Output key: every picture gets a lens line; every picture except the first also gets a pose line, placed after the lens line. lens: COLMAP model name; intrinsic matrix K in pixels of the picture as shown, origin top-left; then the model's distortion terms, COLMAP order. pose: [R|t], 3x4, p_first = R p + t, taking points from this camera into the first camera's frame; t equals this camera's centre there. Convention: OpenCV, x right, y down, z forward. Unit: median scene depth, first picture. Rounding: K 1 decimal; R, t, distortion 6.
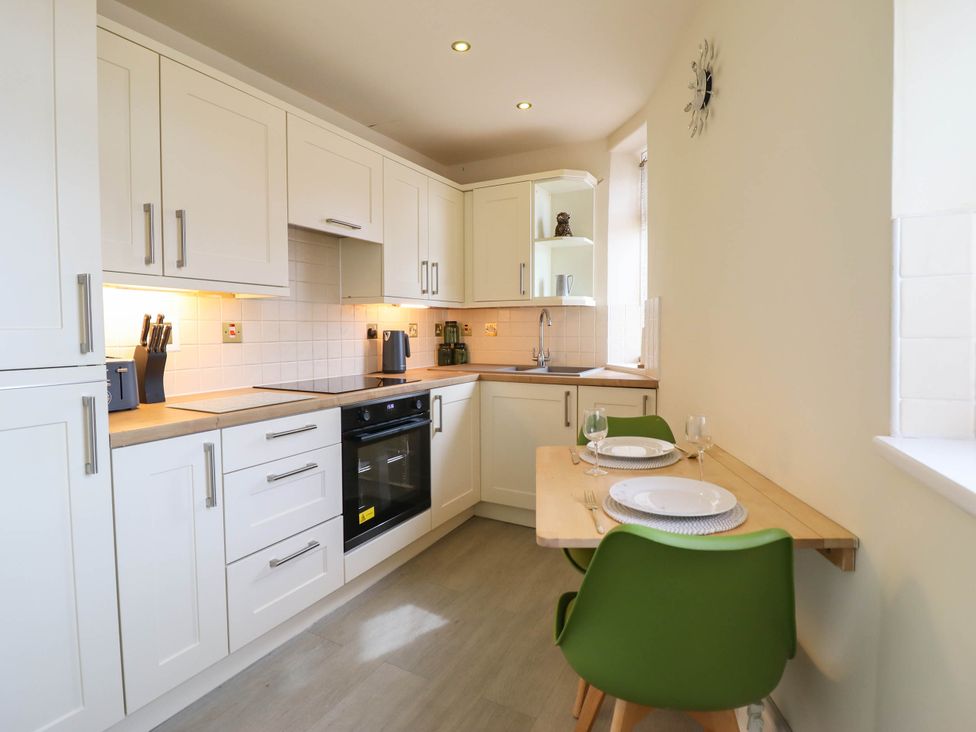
lens RADIAL K [[504.6, 0, 488.6], [0, 504.6, 352.2], [0, 0, 1]] dist [-0.005871, -0.009630]
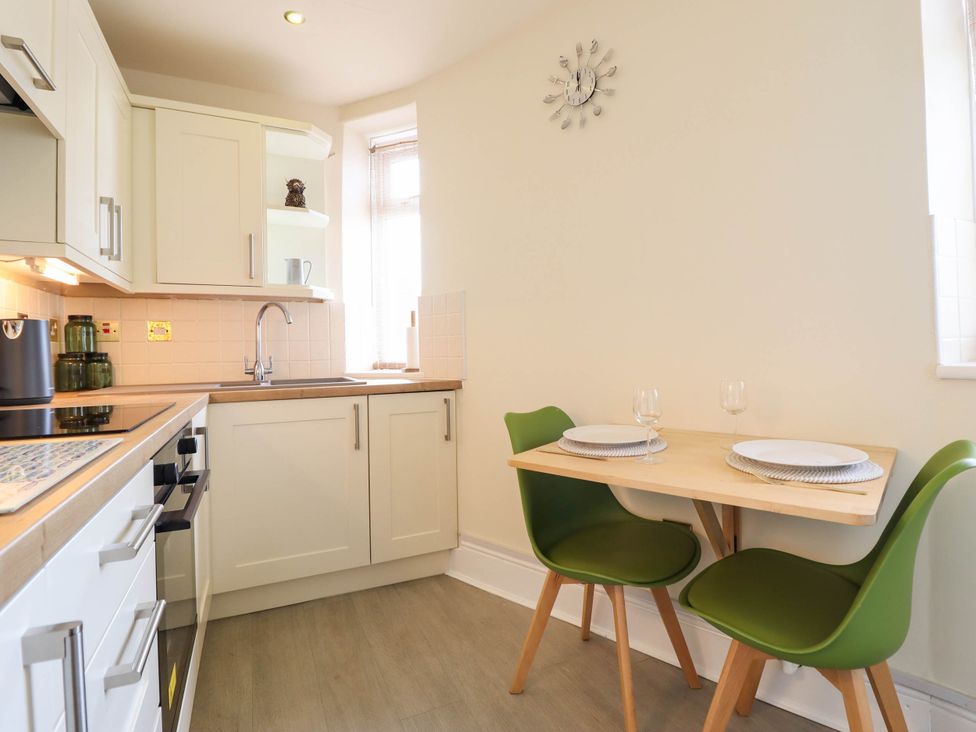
lens RADIAL K [[504.6, 0, 488.6], [0, 504.6, 352.2], [0, 0, 1]] dist [-0.005871, -0.009630]
pose [[0.595062, -0.005968, 0.803658, -0.365359], [0.053781, 0.998027, -0.032410, 0.035804], [-0.801879, 0.062507, 0.594208, 0.387893]]
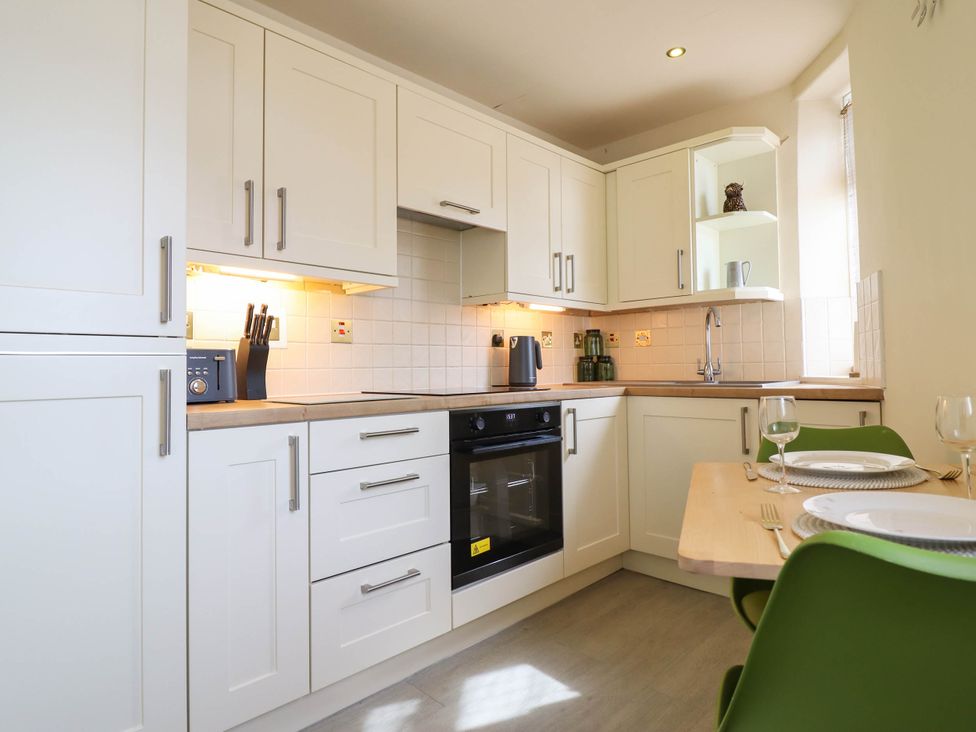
lens RADIAL K [[565.4, 0, 487.1], [0, 565.4, 351.6], [0, 0, 1]] dist [0.001319, -0.014364]
pose [[0.959794, -0.016046, -0.280248, 0.026462], [-0.004628, 0.997325, -0.072955, 0.061325], [0.280668, 0.071318, 0.957151, 0.083075]]
